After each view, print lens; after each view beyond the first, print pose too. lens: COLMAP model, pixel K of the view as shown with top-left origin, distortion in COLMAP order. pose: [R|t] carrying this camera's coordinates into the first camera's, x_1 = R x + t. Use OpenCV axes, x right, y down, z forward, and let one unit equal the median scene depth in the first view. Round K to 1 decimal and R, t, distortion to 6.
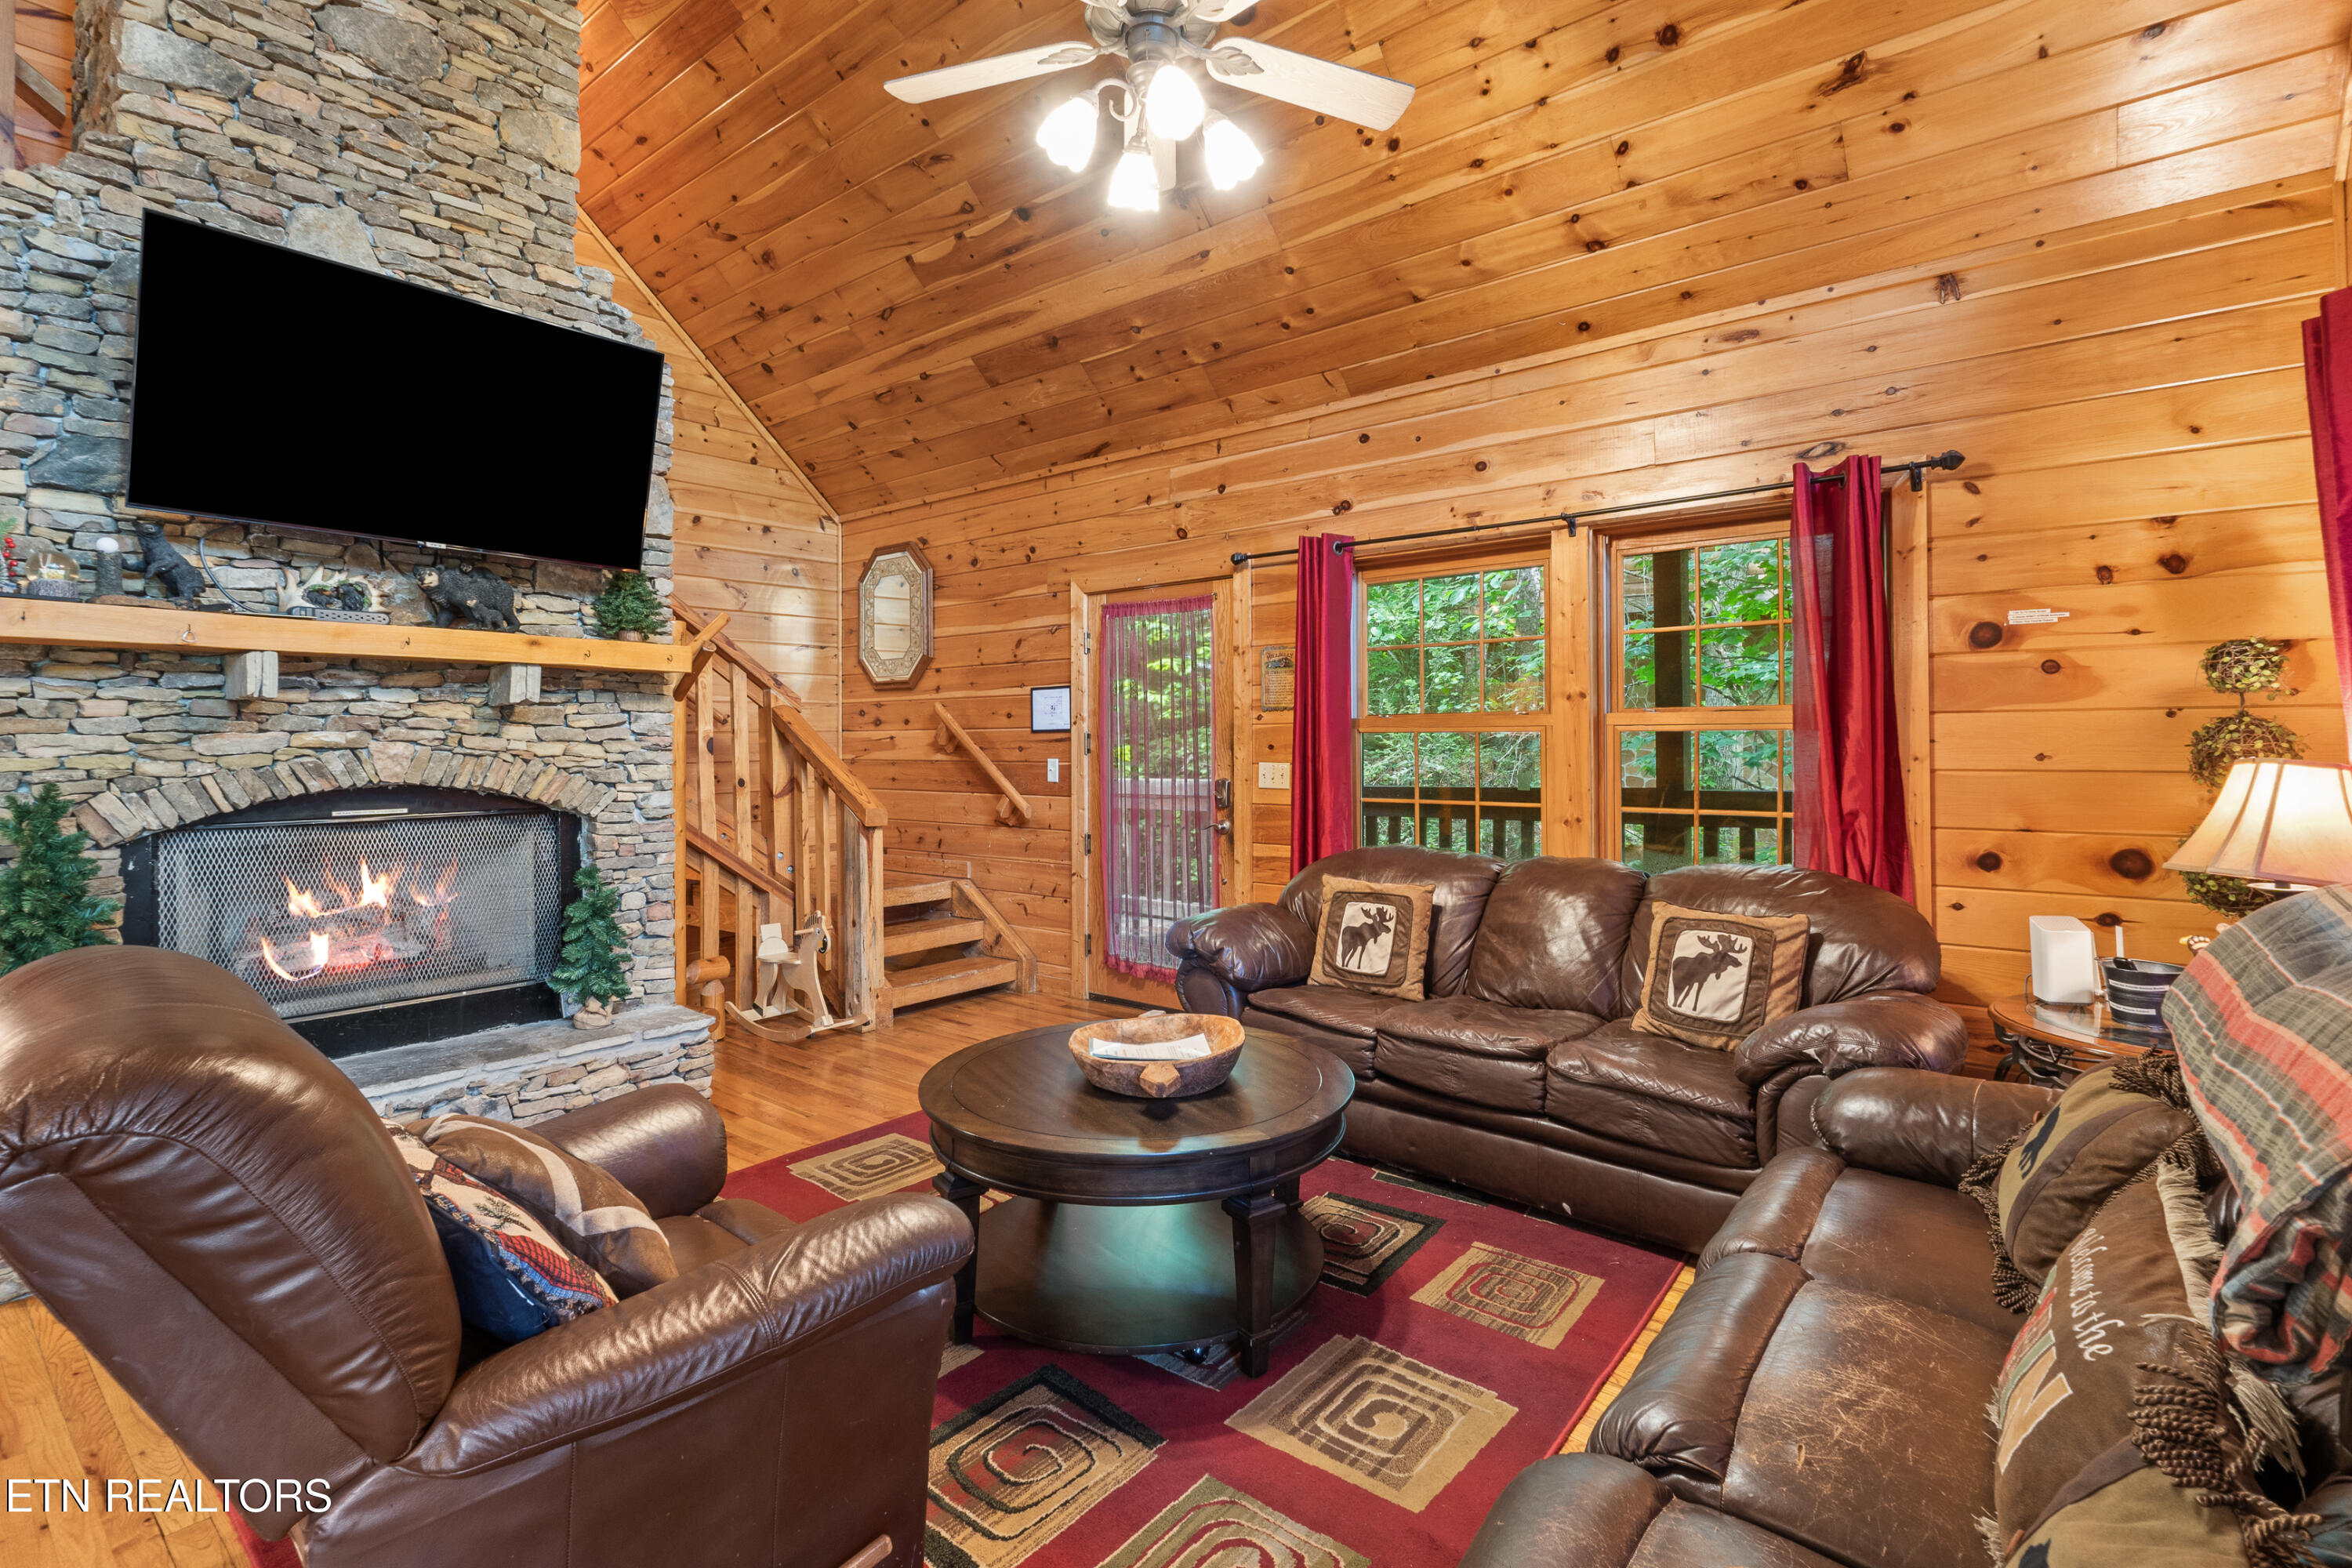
lens RADIAL K [[1097.1, 0, 1184.1], [0, 1097.1, 741.8], [0, 0, 1]] dist [-0.003448, -0.000110]
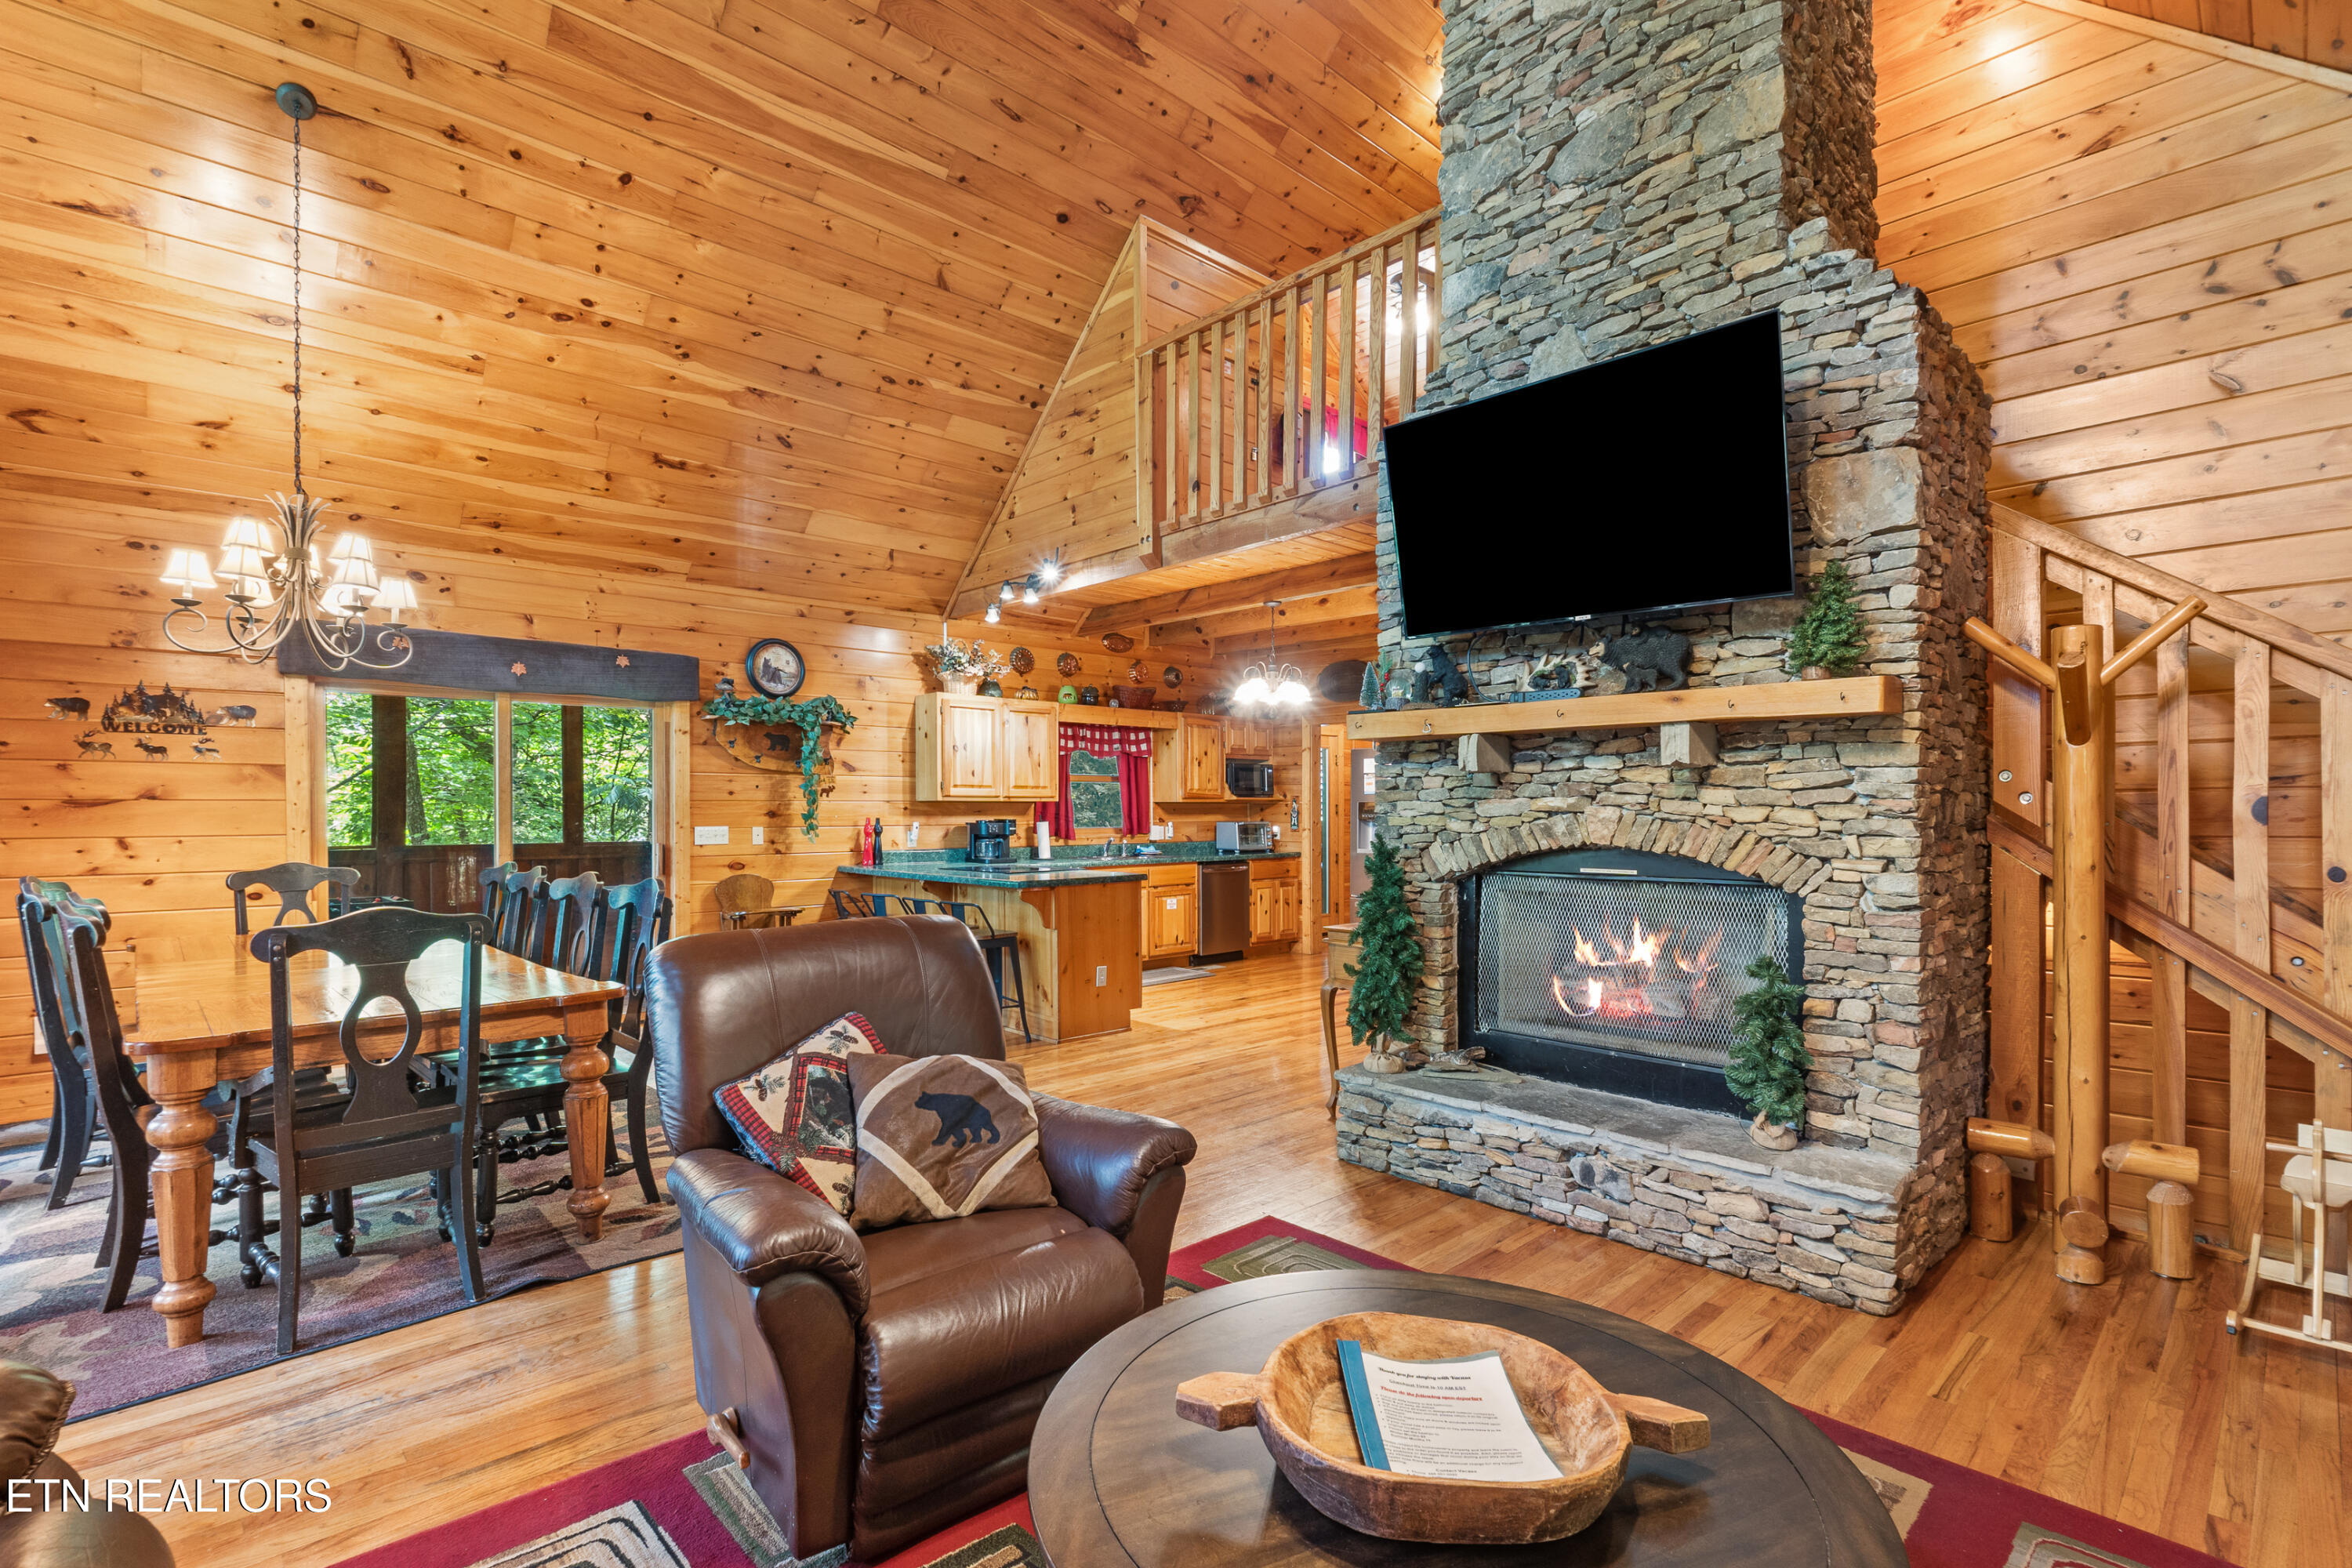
lens RADIAL K [[1090.5, 0, 1166.9], [0, 1090.5, 831.0], [0, 0, 1]] dist [-0.003071, -0.001152]
pose [[-0.142402, 0.025873, -0.989471, 0.366903], [0.003655, 0.999665, 0.025614, -0.004460], [0.989802, 0.000031, -0.142449, 0.699324]]
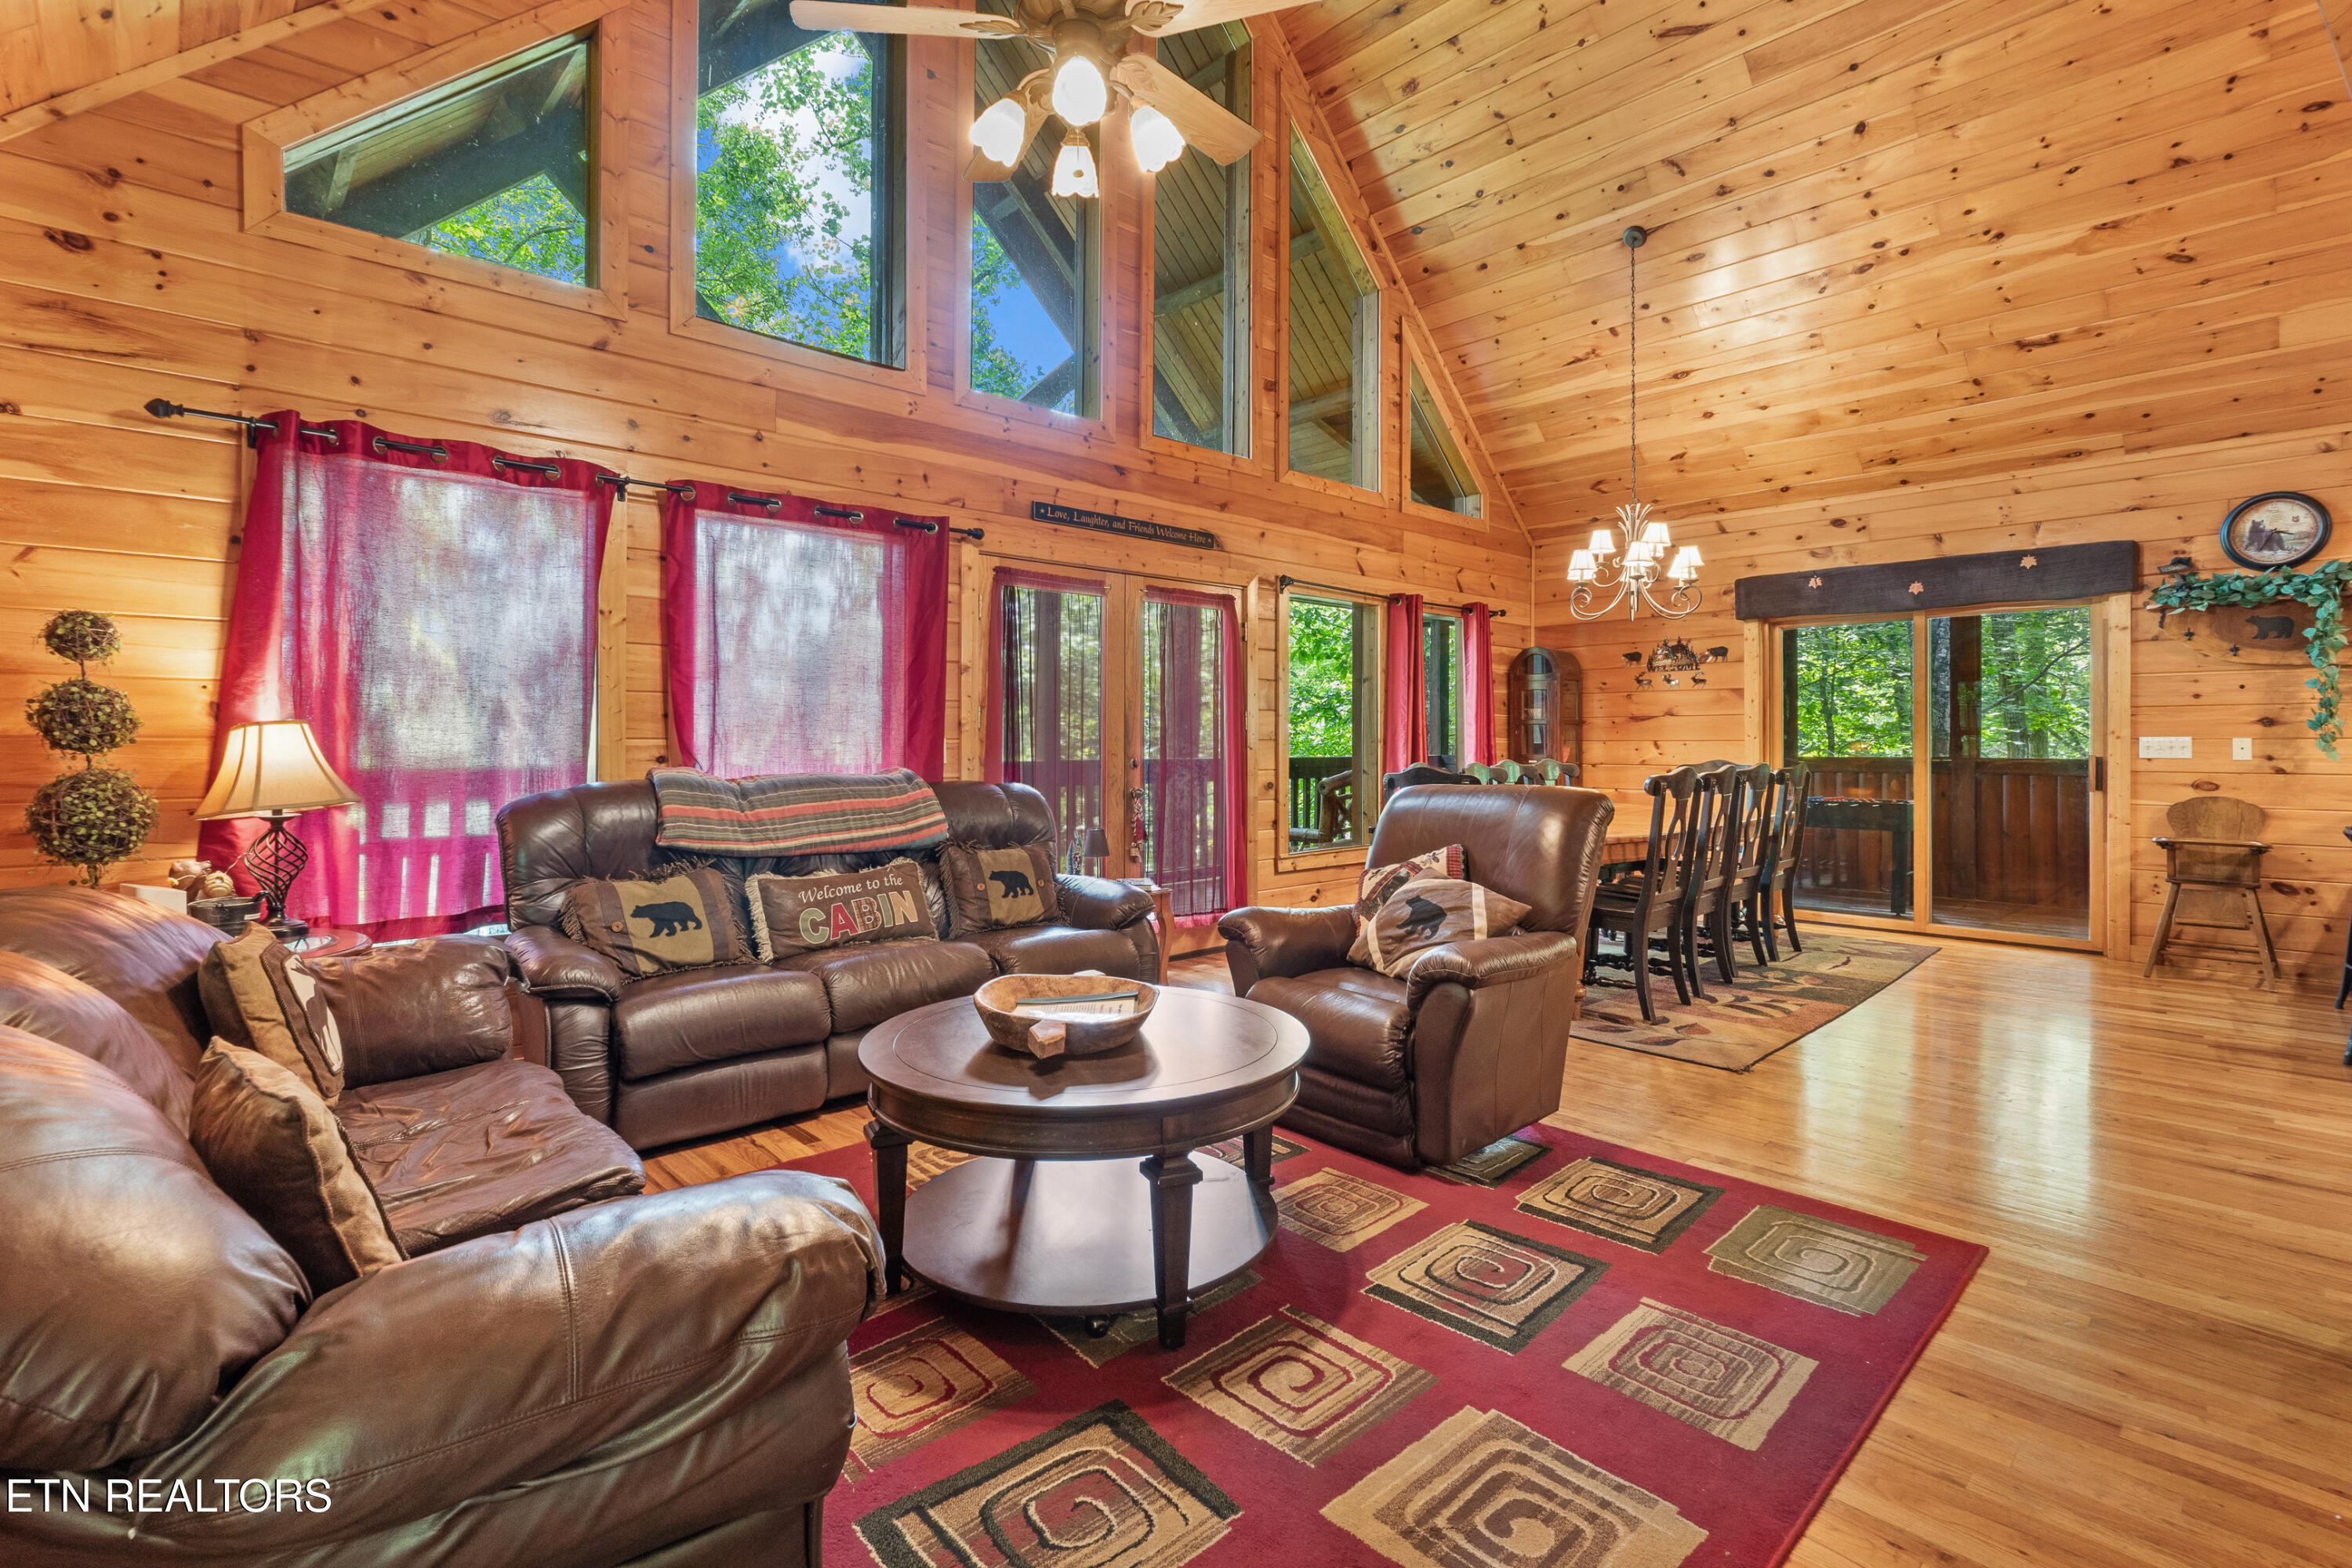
lens RADIAL K [[1079.7, 0, 1180.6], [0, 1079.7, 734.9], [0, 0, 1]] dist [-0.008273, 0.000268]
pose [[-0.990185, 0.007351, 0.139569, -0.203358], [0.006394, 0.999953, -0.007300, 0.032785], [-0.139616, -0.006336, -0.990185, 1.395883]]
